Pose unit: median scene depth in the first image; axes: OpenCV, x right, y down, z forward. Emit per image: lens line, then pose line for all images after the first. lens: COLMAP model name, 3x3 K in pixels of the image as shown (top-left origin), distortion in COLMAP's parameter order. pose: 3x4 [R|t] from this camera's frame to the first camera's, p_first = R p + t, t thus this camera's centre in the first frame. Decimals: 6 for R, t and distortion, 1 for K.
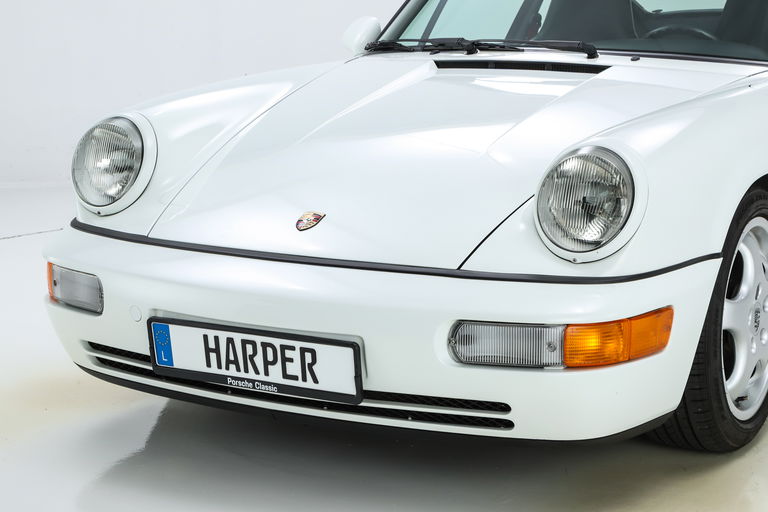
lens RADIAL K [[1623.2, 0, 359.9], [0, 1623.2, 268.9], [0, 0, 1]] dist [0.149839, 0.000000]
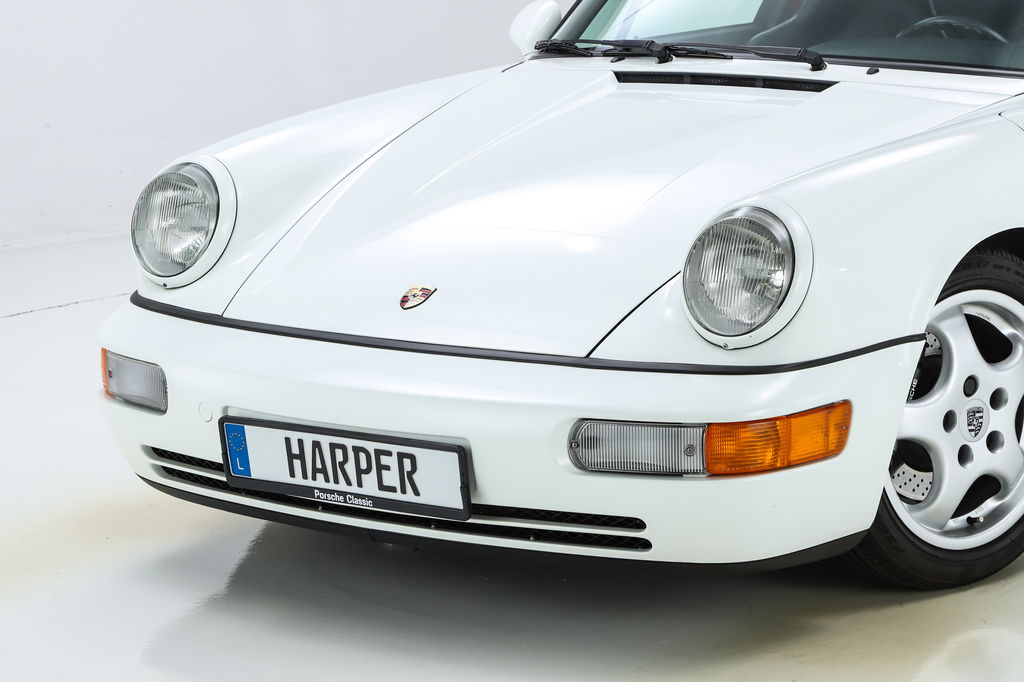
lens RADIAL K [[2941.4, 0, 490.5], [0, 2941.4, 347.4], [0, 0, 1]] dist [0.292430, 0.000000]
pose [[0.997198, -0.005354, -0.074612, 0.119639], [0.005954, 0.999952, 0.007827, -0.016262], [0.074567, -0.008250, 0.997182, -0.480745]]
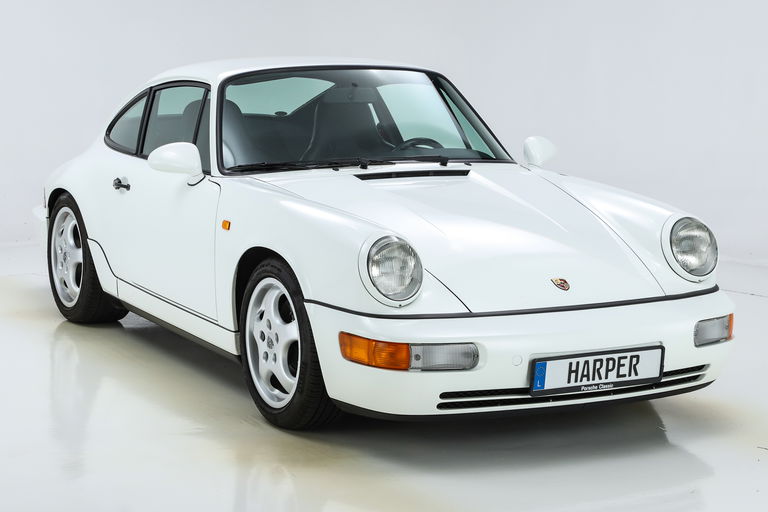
lens RADIAL K [[1680.4, 0, 393.7], [0, 1680.4, 276.6], [0, 0, 1]] dist [0.201780, 0.000000]
pose [[0.535245, -0.134056, 0.833992, -1.549286], [0.147741, 0.986964, 0.063827, -0.172502], [-0.831677, 0.089051, 0.548073, 0.243427]]
